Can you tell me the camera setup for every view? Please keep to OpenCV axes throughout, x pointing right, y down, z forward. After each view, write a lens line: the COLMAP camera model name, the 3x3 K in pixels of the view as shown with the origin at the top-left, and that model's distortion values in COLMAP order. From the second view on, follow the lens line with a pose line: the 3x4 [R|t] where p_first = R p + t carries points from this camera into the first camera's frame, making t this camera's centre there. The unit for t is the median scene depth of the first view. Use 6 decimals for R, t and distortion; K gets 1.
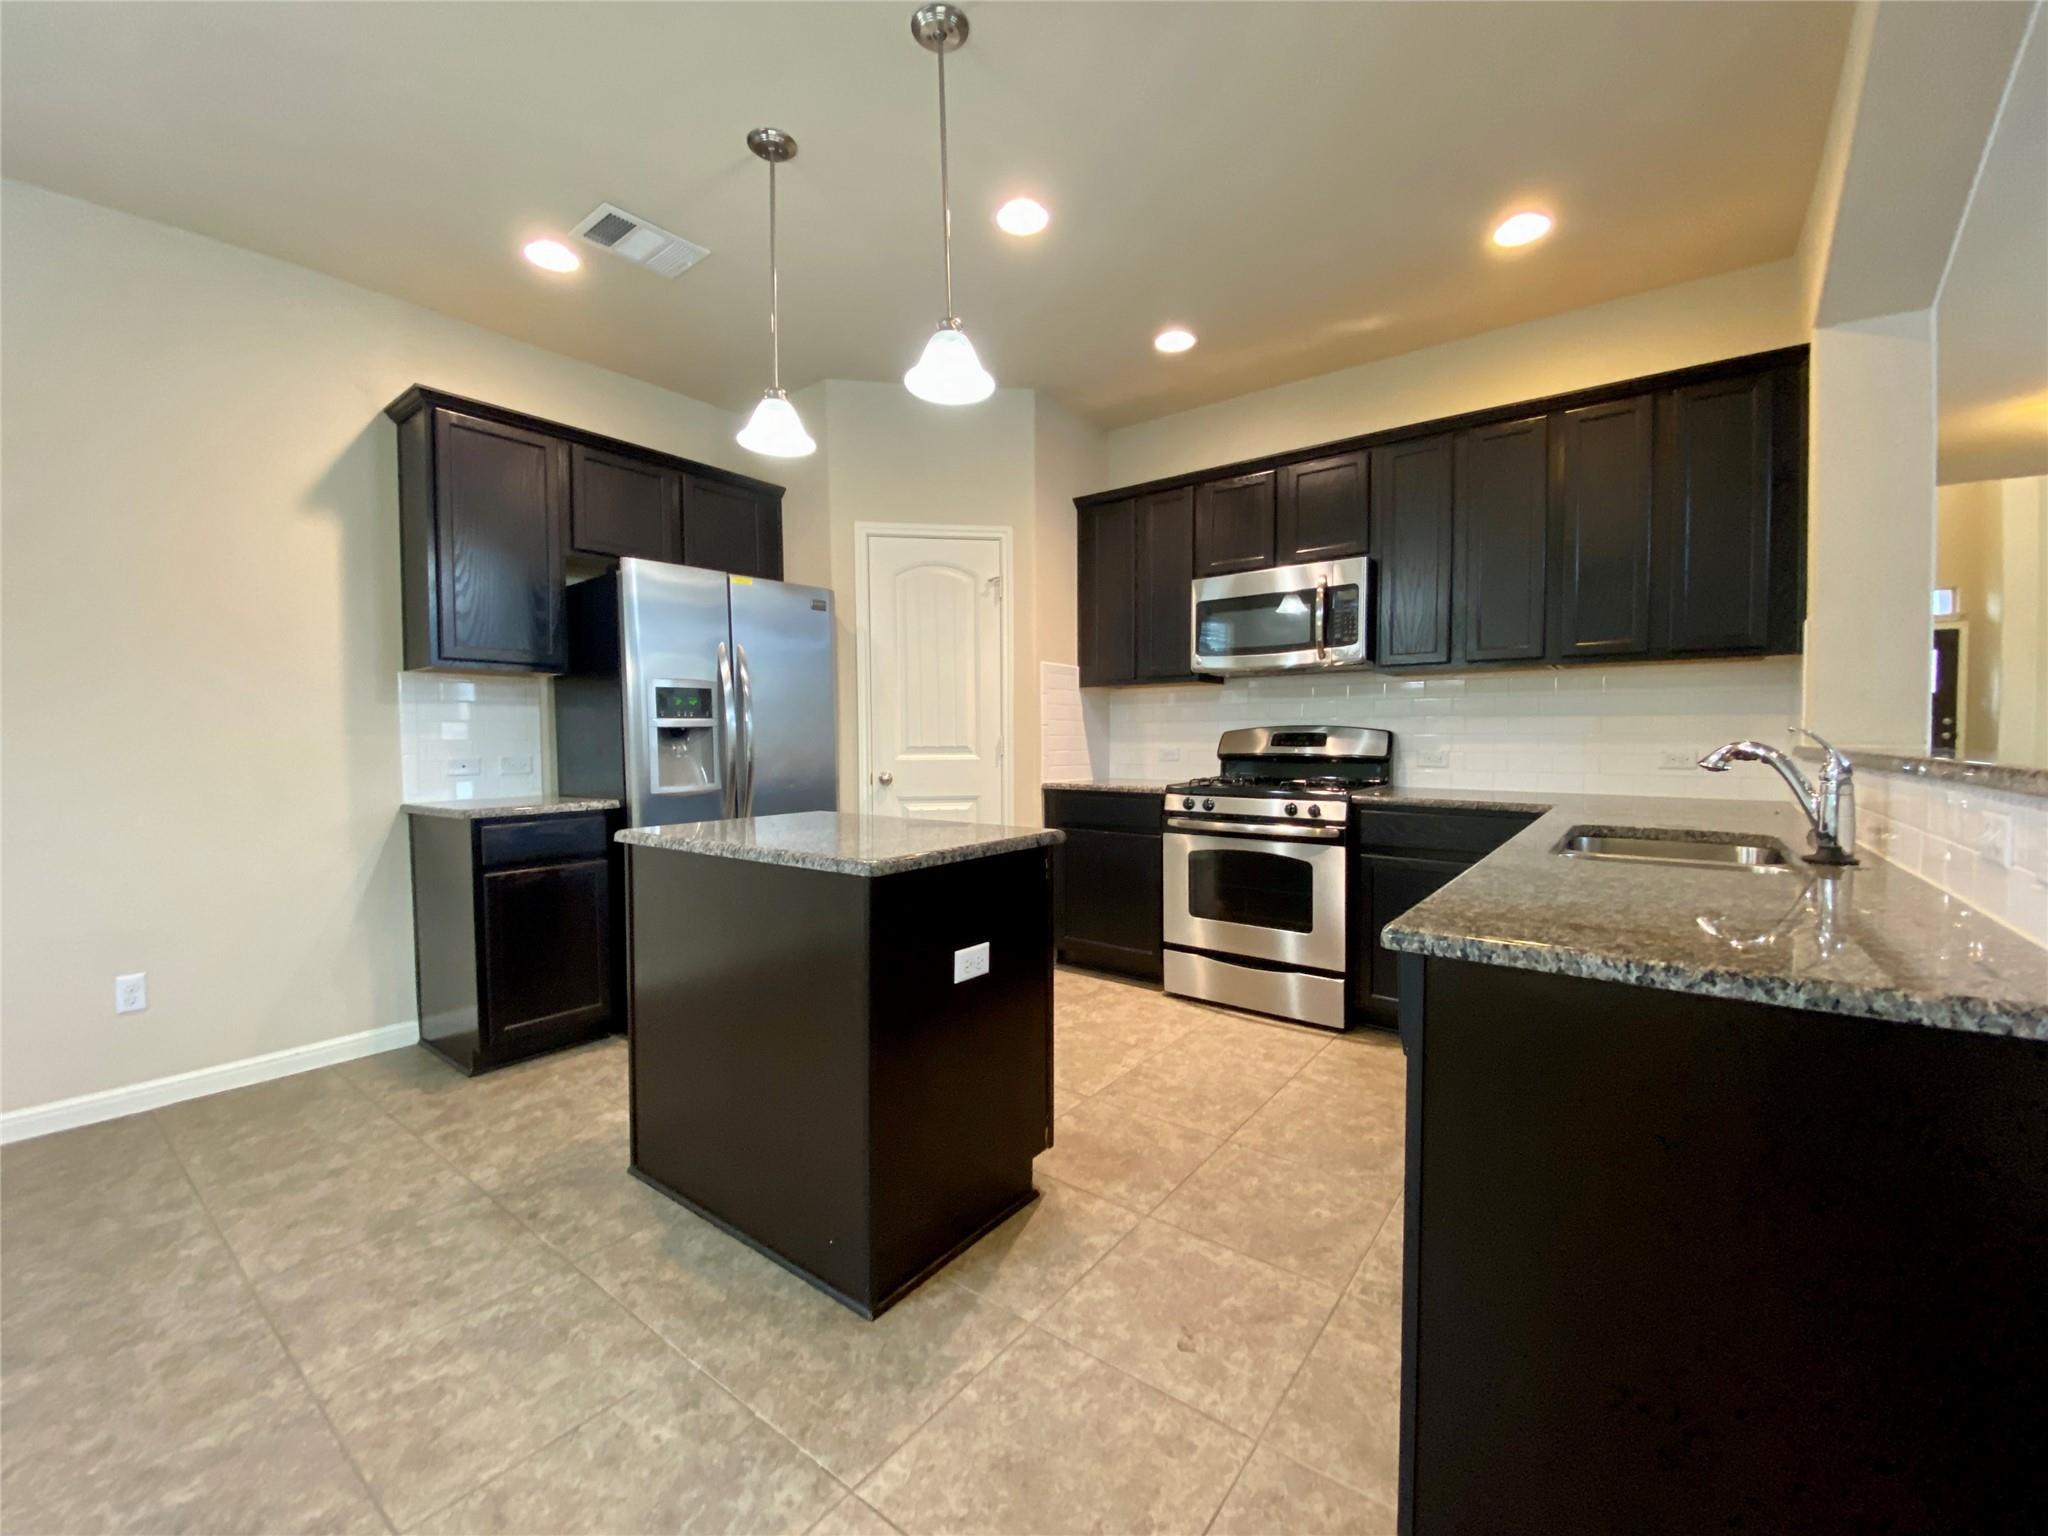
lens RADIAL K [[826.5, 0, 1025.6], [0, 826.5, 764.9], [0, 0, 1]] dist [0.019545, -0.020745]
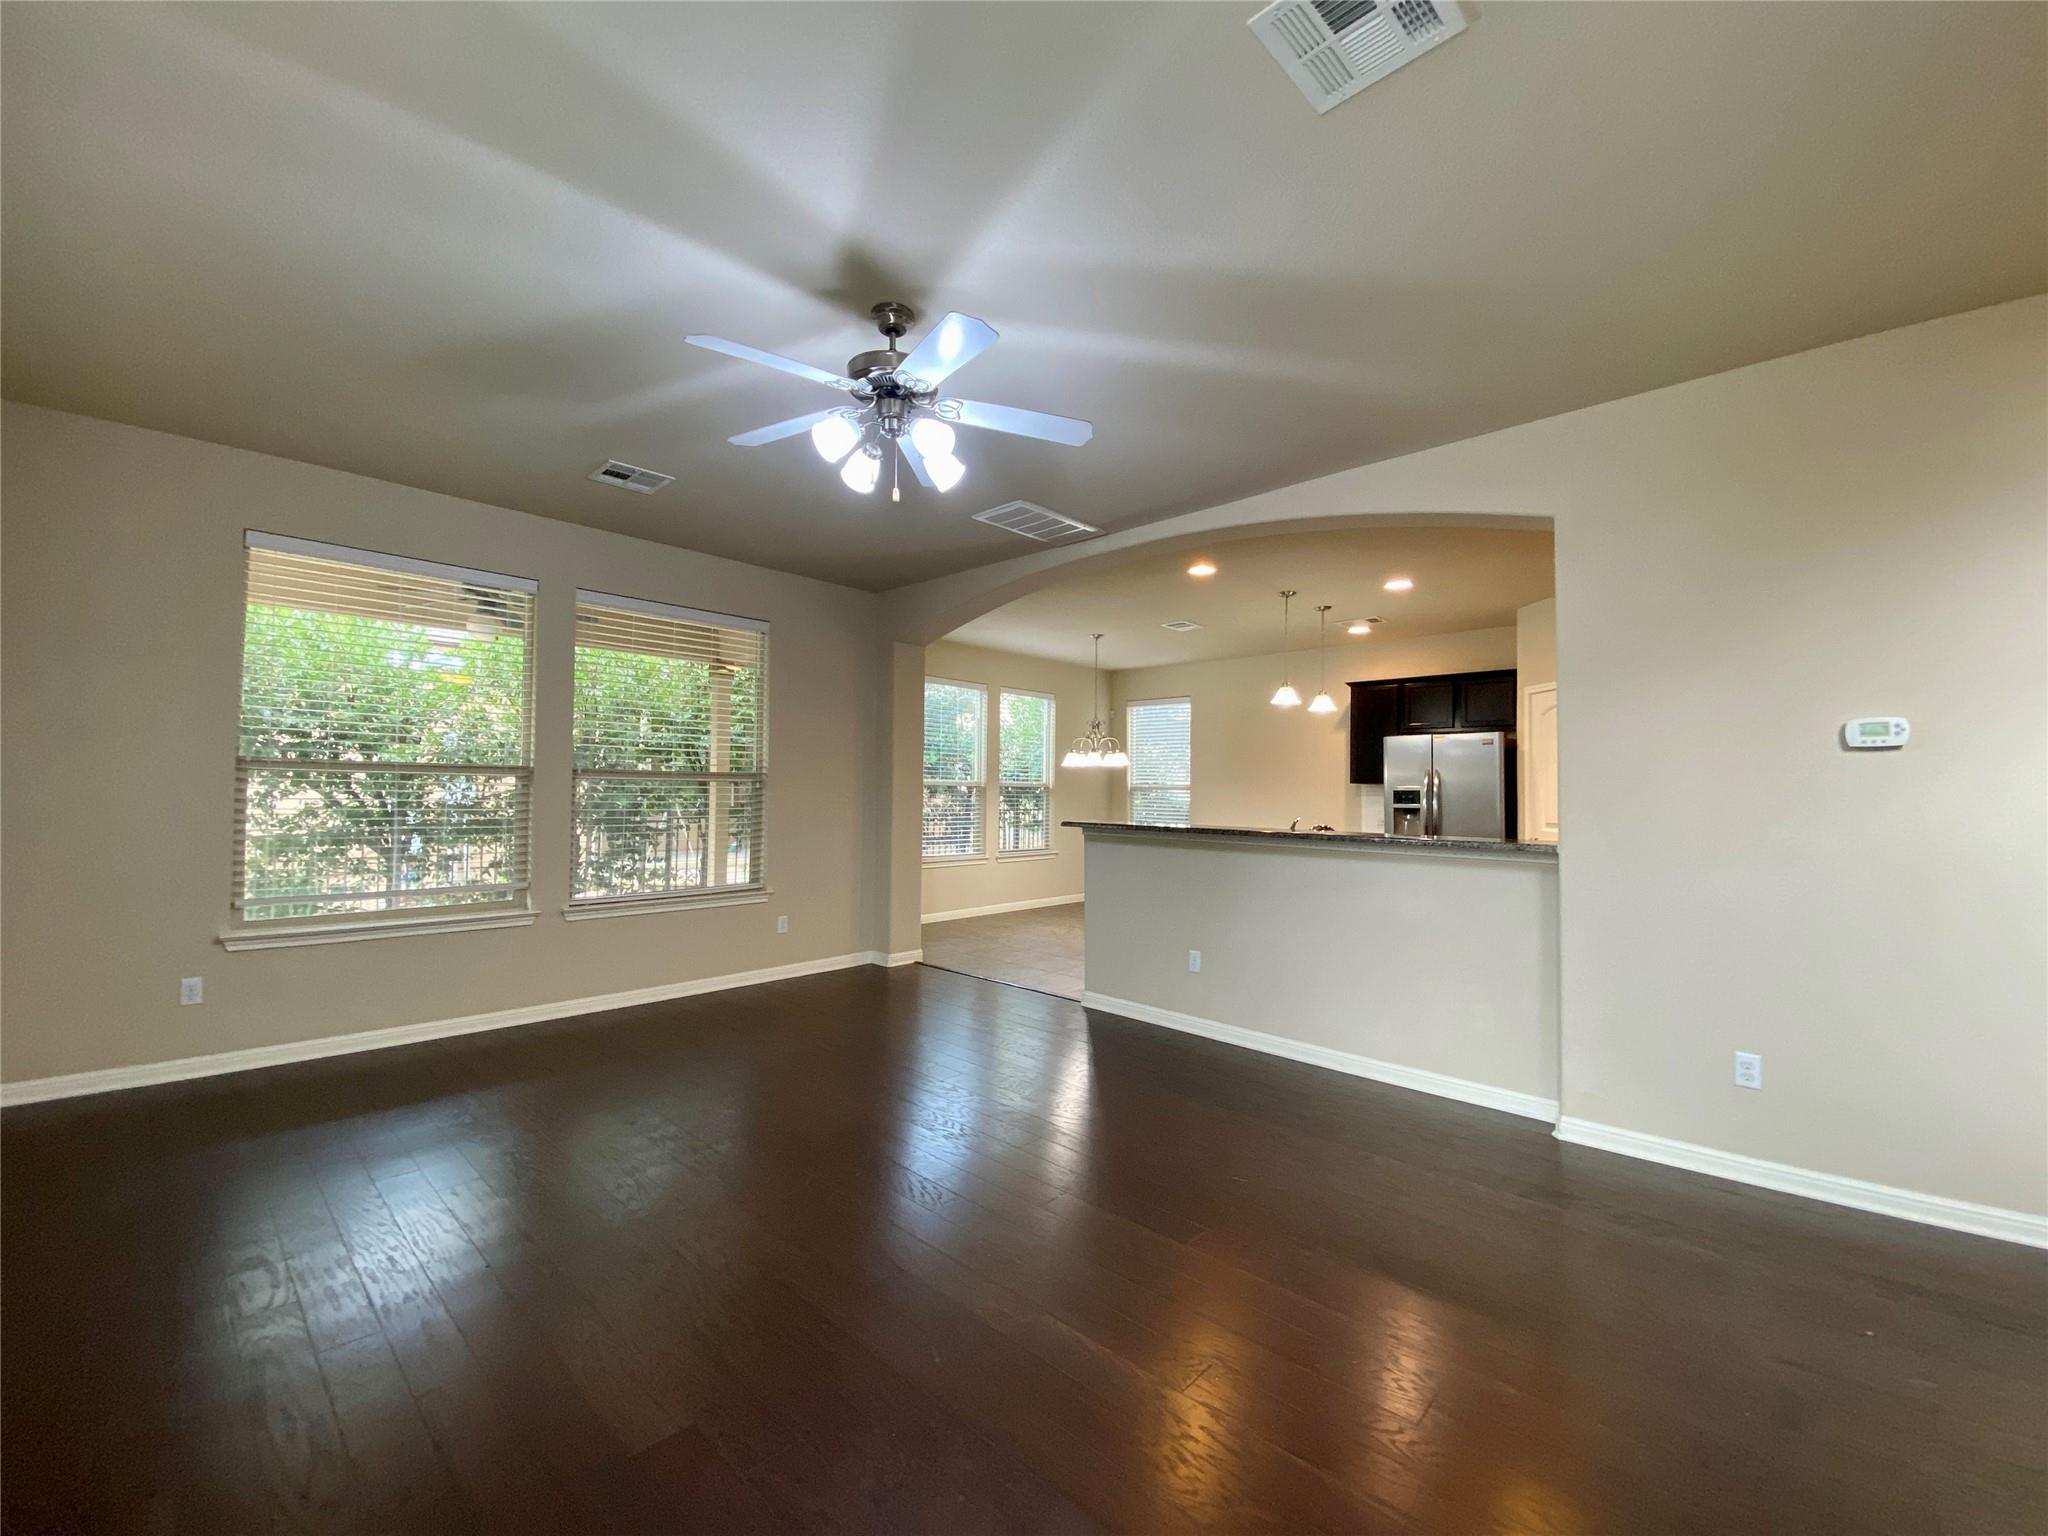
lens RADIAL K [[814.4, 0, 1024.0], [0, 814.4, 768.0], [0, 0, 1]] dist [0.001367, -0.018449]
pose [[-0.108574, -0.026483, -0.993736, 1.923717], [-0.047897, 0.998623, -0.021380, -0.058879], [0.992934, 0.045276, -0.109693, 0.229993]]
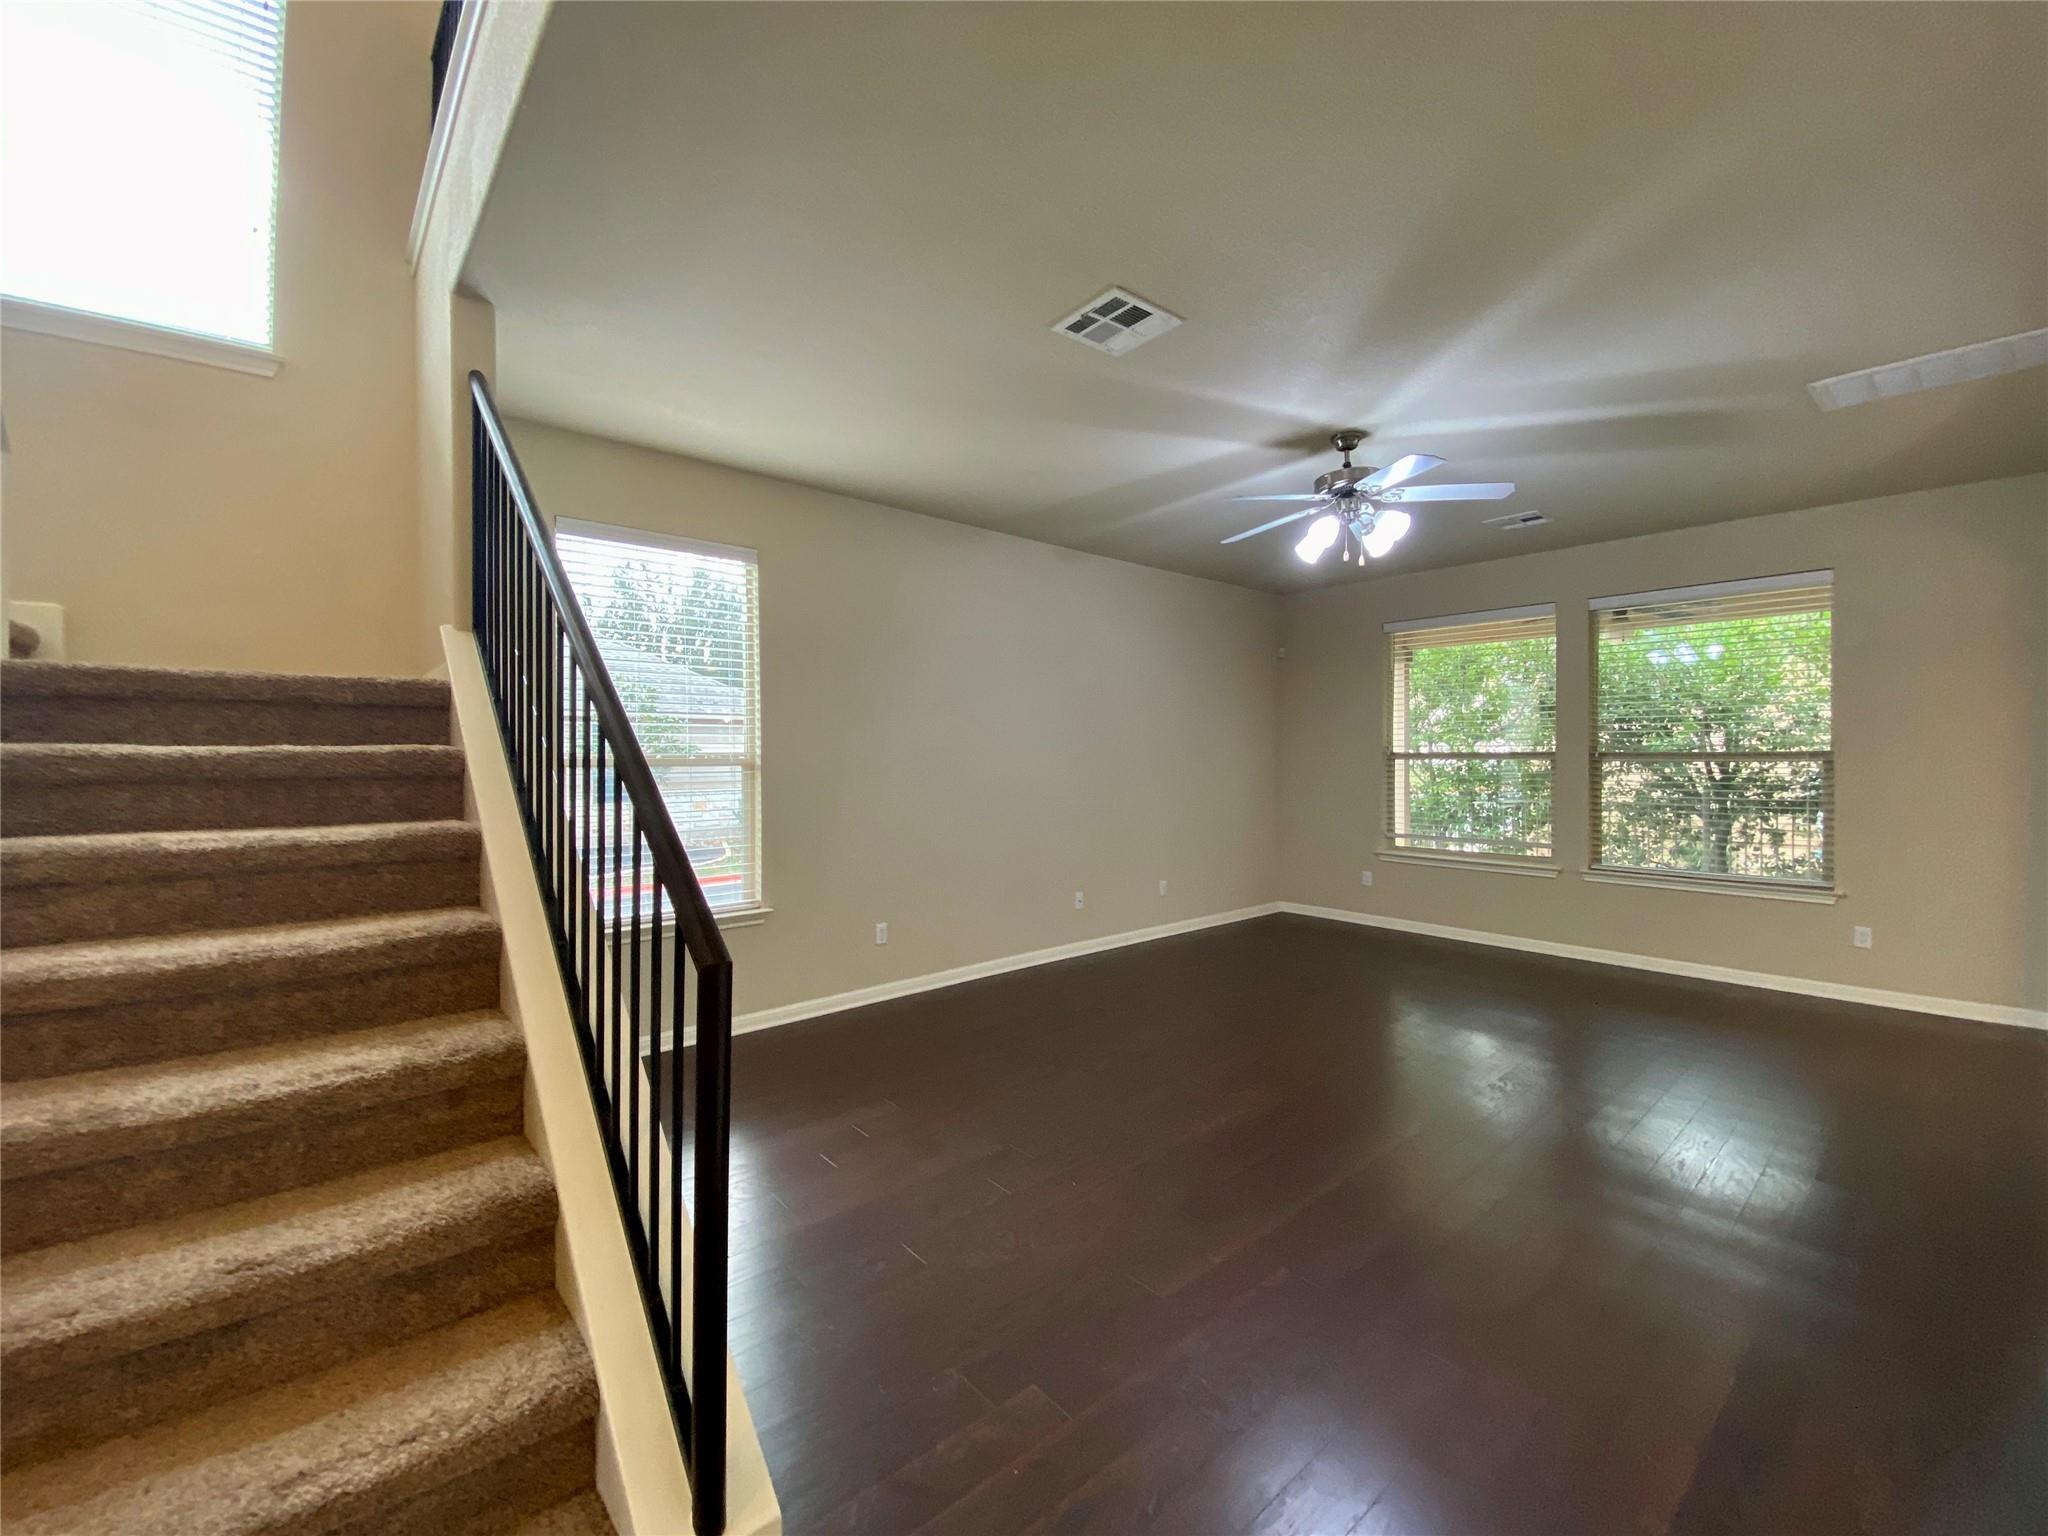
lens RADIAL K [[835.5, 0, 1024.0], [0, 835.5, 768.0], [0, 0, 1]] dist [0.023727, 0.000066]
pose [[-0.979648, 0.007152, 0.200598, 1.351429], [0.017847, 0.998511, 0.051555, -0.129662], [-0.199931, 0.054086, -0.978316, 1.257122]]
